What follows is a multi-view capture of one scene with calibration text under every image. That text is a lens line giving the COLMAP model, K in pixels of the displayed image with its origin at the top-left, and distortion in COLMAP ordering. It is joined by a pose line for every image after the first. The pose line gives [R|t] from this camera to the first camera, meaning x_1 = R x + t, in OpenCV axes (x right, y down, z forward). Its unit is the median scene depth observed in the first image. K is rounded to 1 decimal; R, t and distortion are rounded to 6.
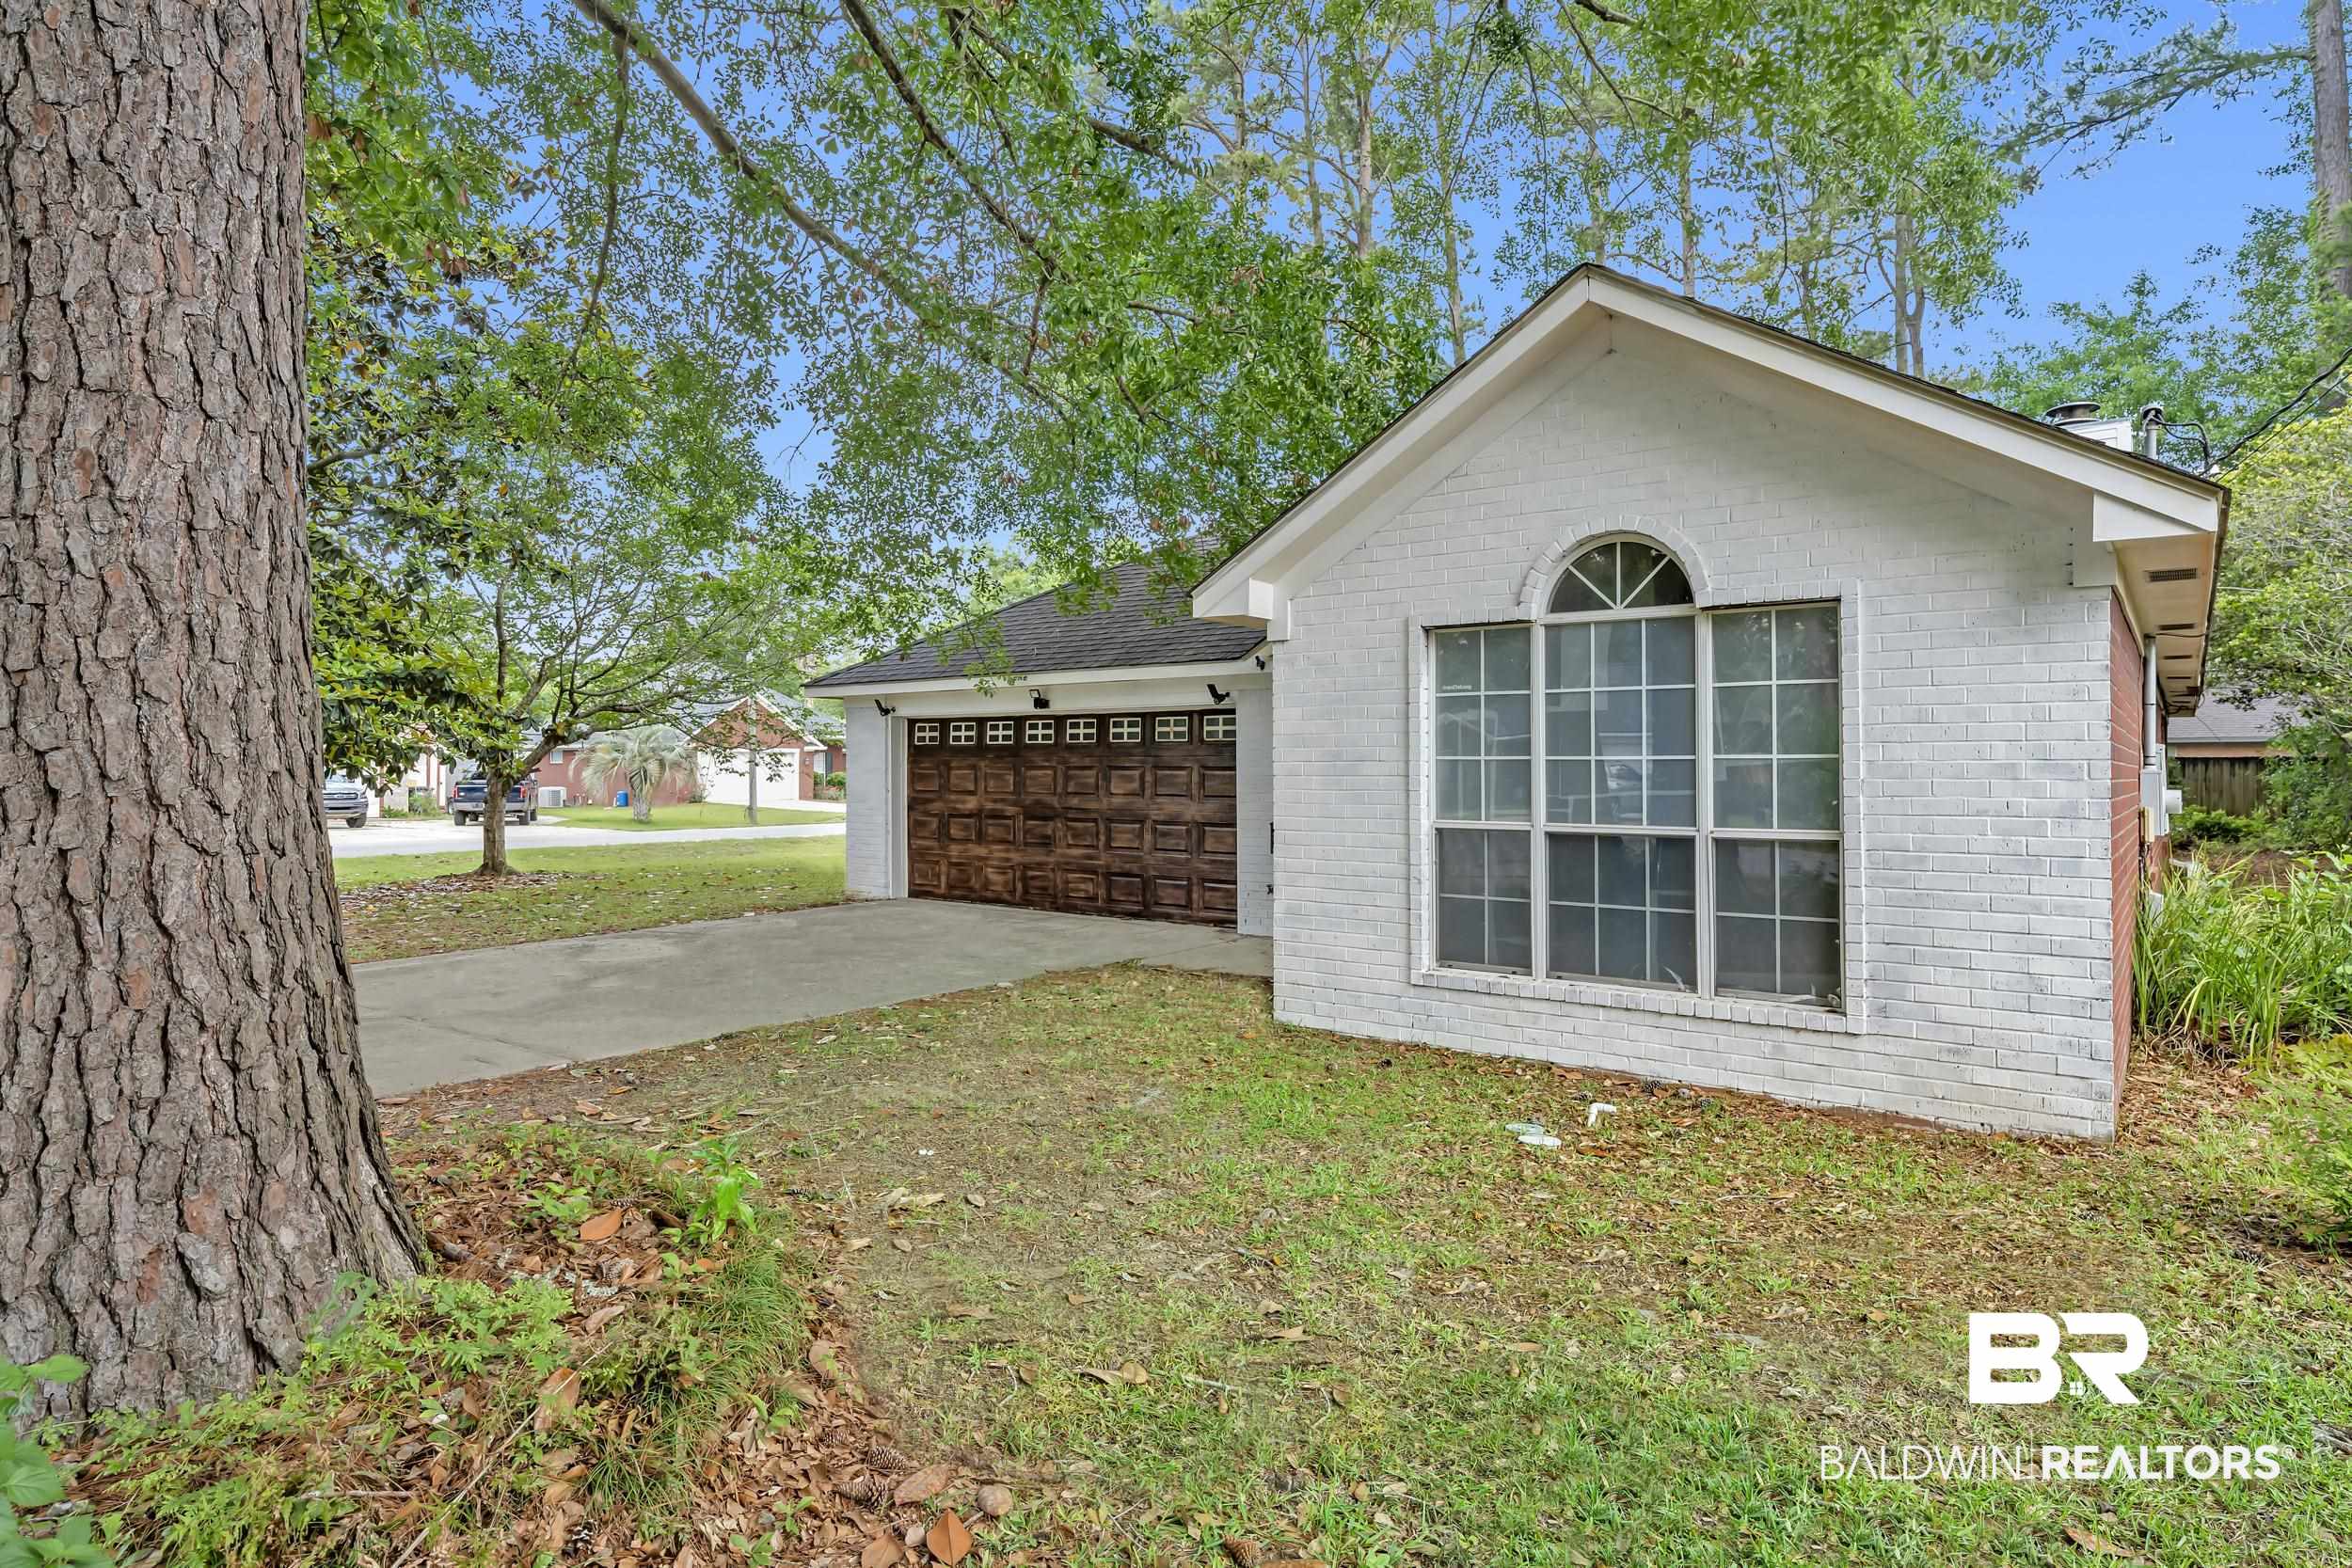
lens RADIAL K [[1289.0, 0, 1185.4], [0, 1289.0, 770.8], [0, 0, 1]] dist [-0.003188, -0.000535]
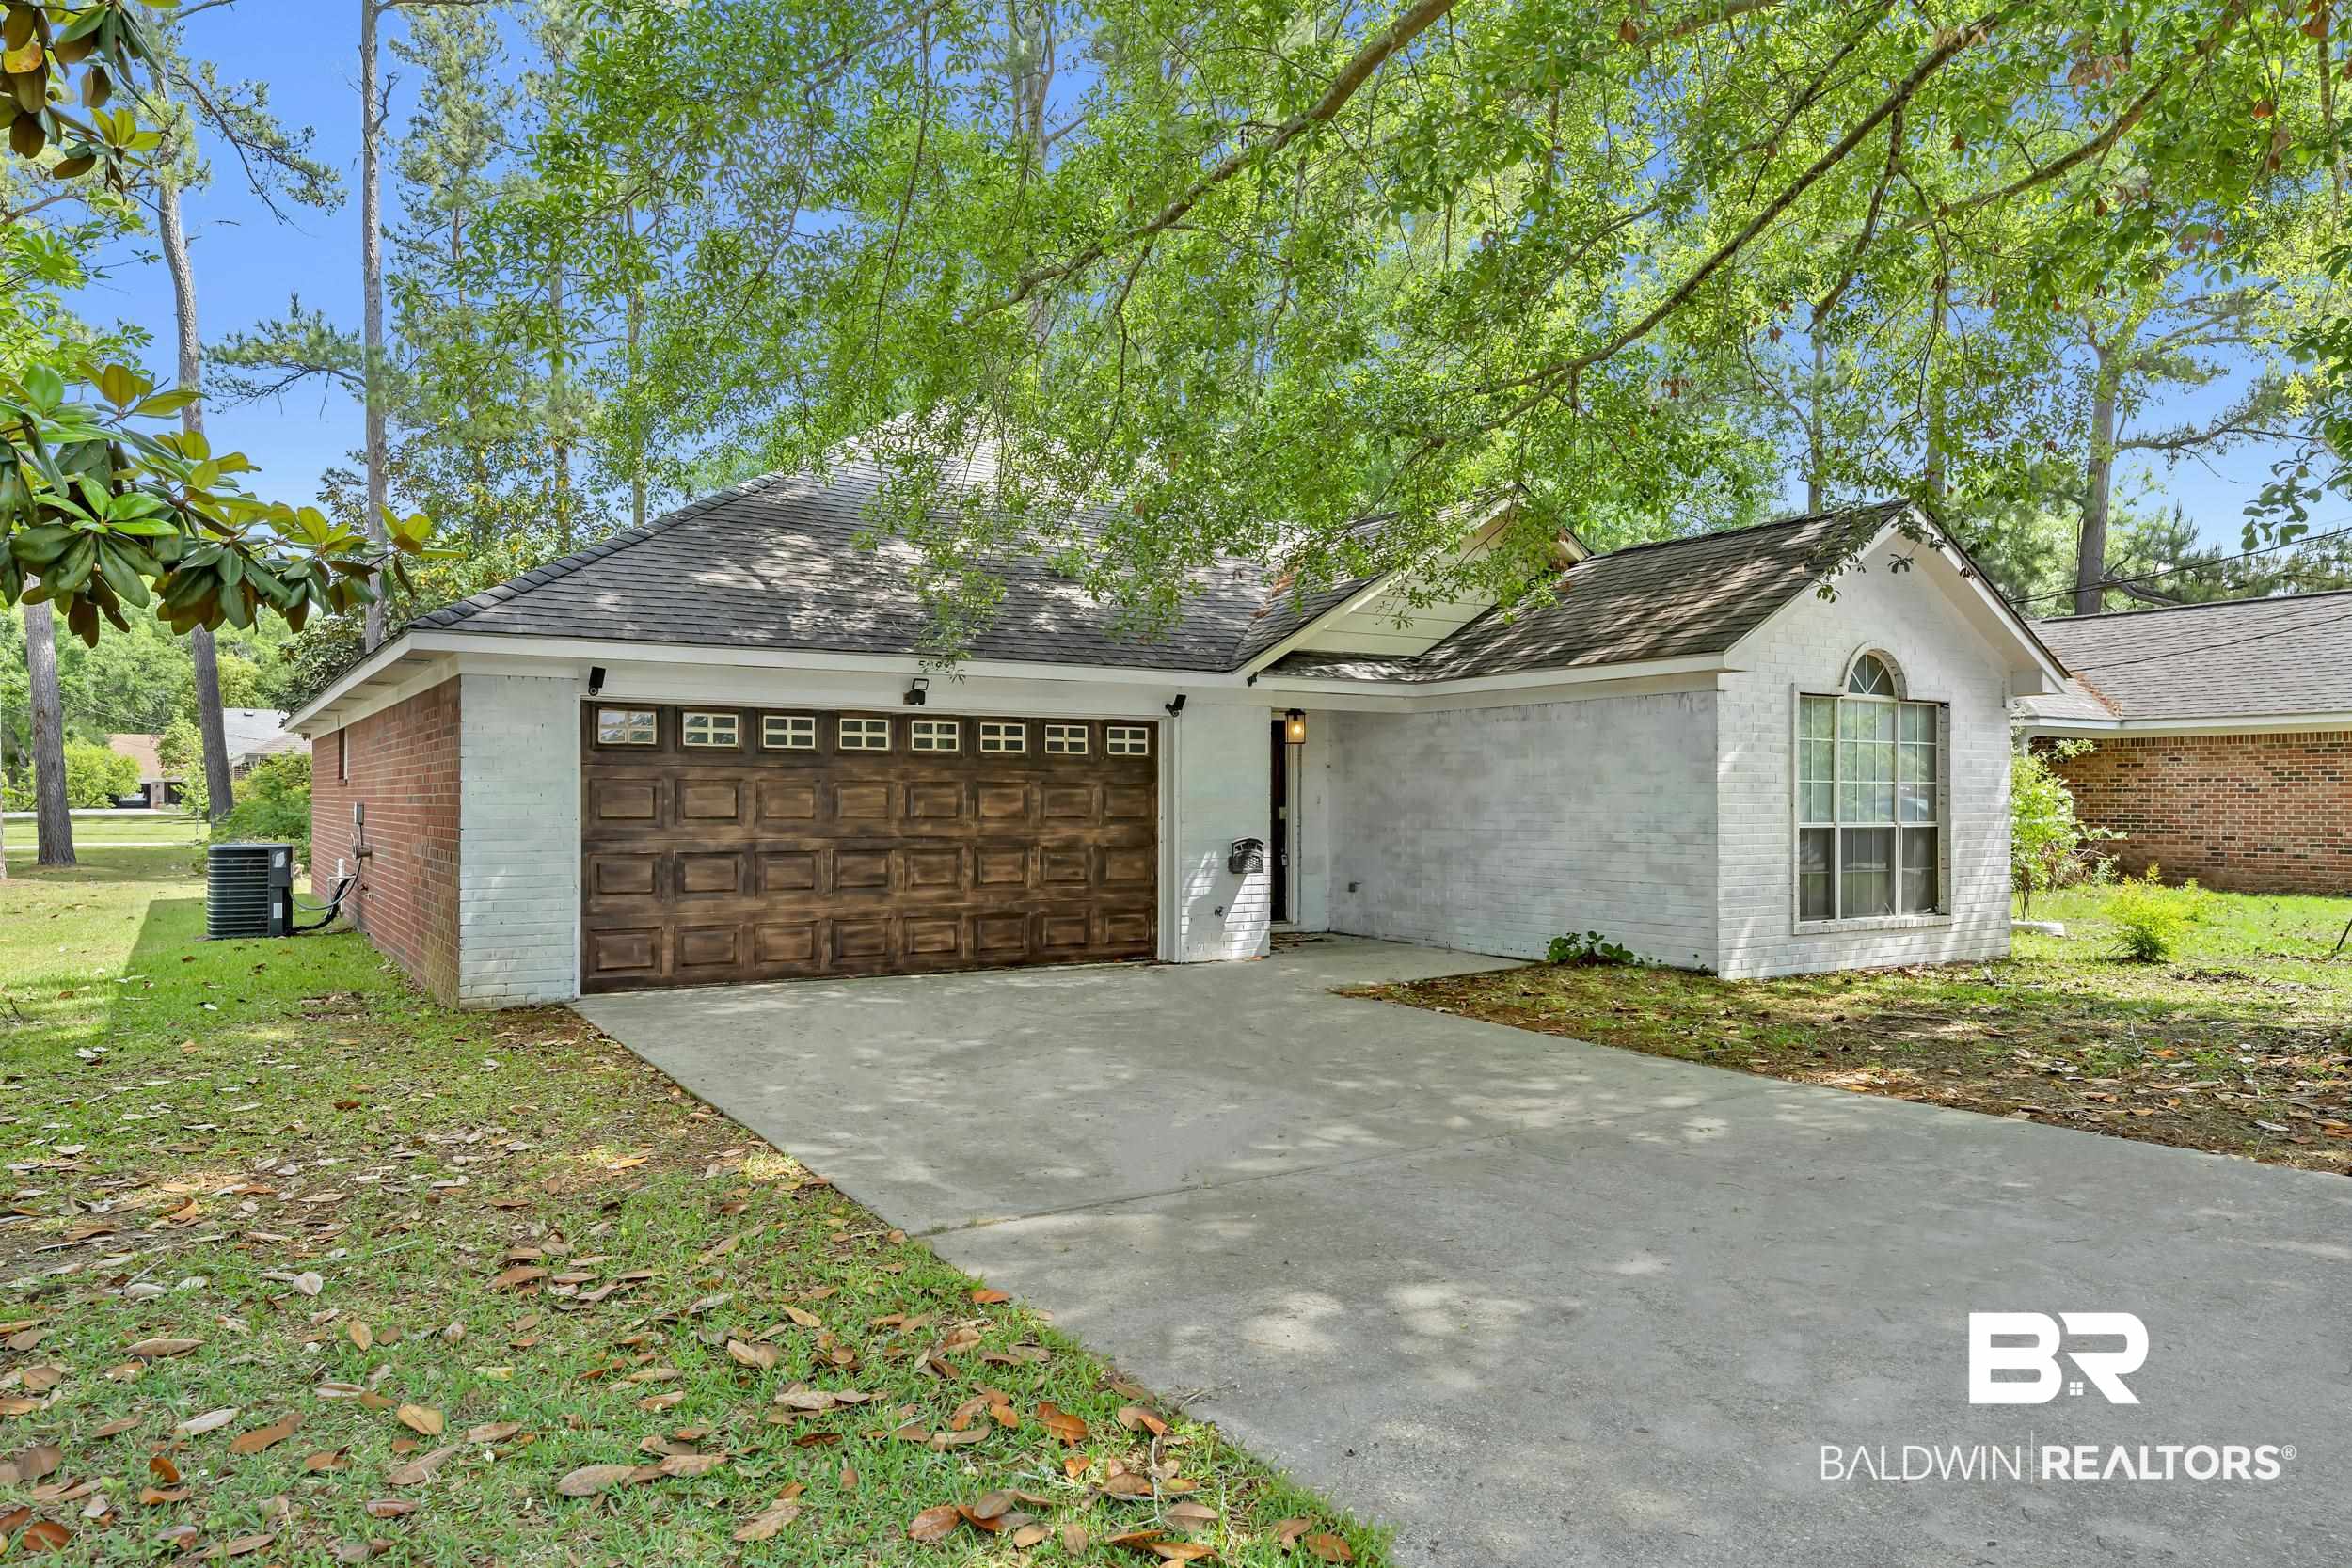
lens RADIAL K [[1562.4, 0, 1188.4], [0, 1562.4, 788.3], [0, 0, 1]] dist [-0.004842, 0.000417]
pose [[0.337285, 0.002917, 0.941398, -0.920888], [-0.004226, 0.999990, -0.001585, 0.001222], [-0.941393, -0.003444, 0.337294, 0.549677]]
